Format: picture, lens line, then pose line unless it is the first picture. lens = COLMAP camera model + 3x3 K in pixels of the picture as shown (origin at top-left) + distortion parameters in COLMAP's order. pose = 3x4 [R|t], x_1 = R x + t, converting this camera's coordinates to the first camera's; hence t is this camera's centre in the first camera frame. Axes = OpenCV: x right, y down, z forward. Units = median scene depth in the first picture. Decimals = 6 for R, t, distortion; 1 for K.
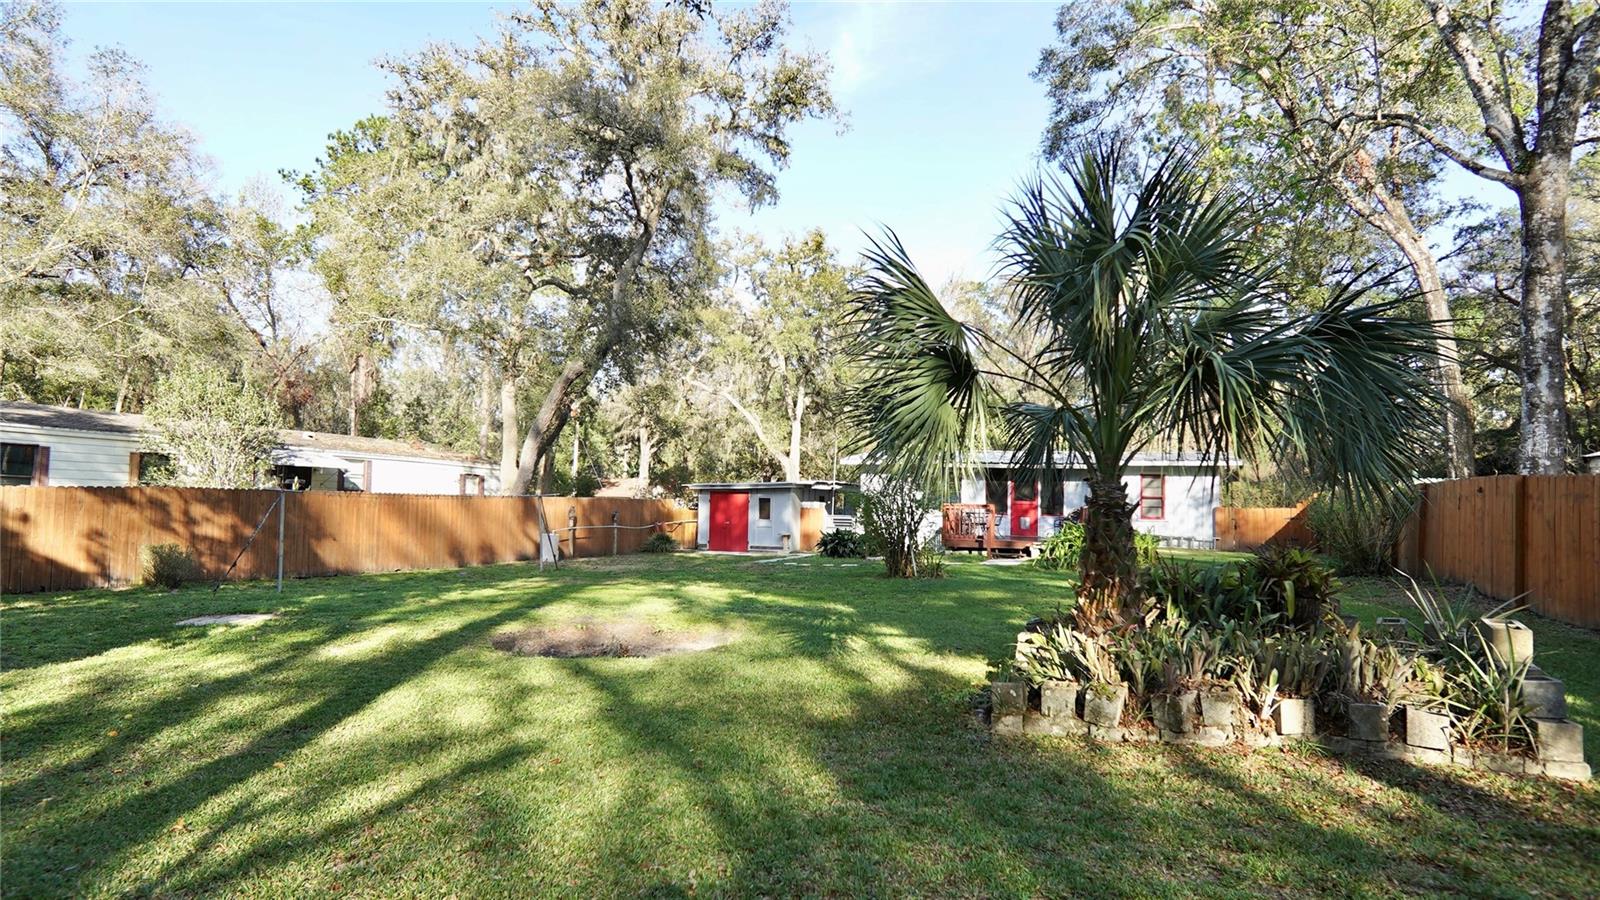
lens RADIAL K [[859.4, 0, 800.6], [0, 859.4, 443.6], [0, 0, 1]] dist [-0.035370, 0.010842]
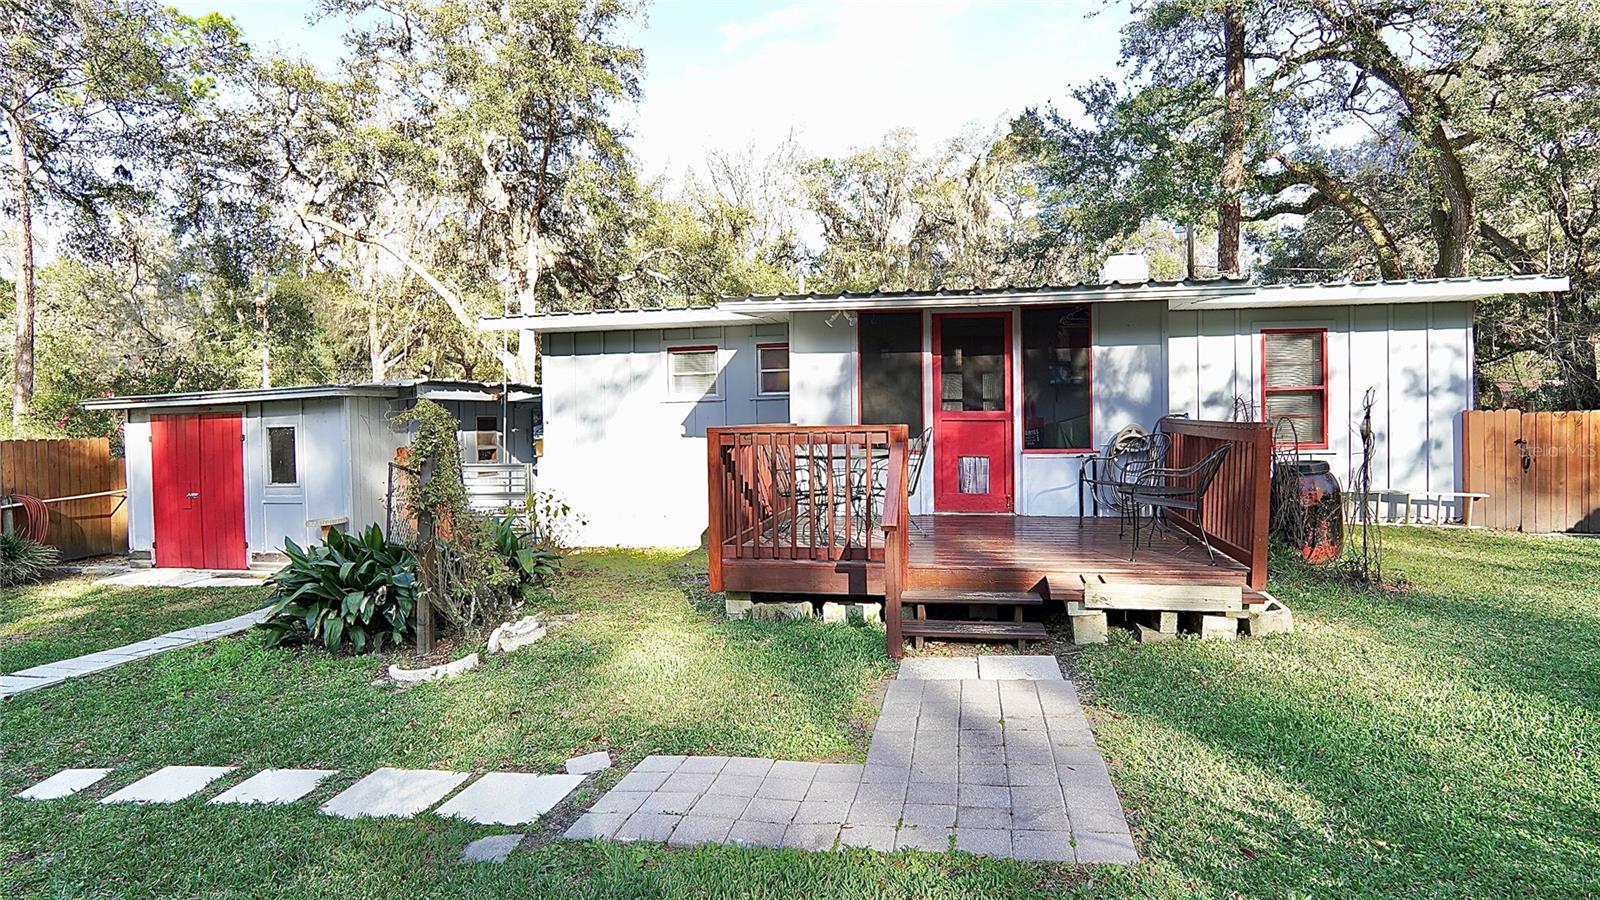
lens RADIAL K [[859.4, 0, 800.6], [0, 859.4, 443.6], [0, 0, 1]] dist [-0.035370, 0.010842]
pose [[0.983672, -0.039556, 0.175569, 0.136877], [0.023588, 0.995468, 0.092122, 0.048403], [-0.178418, -0.086476, 0.980147, 0.688798]]
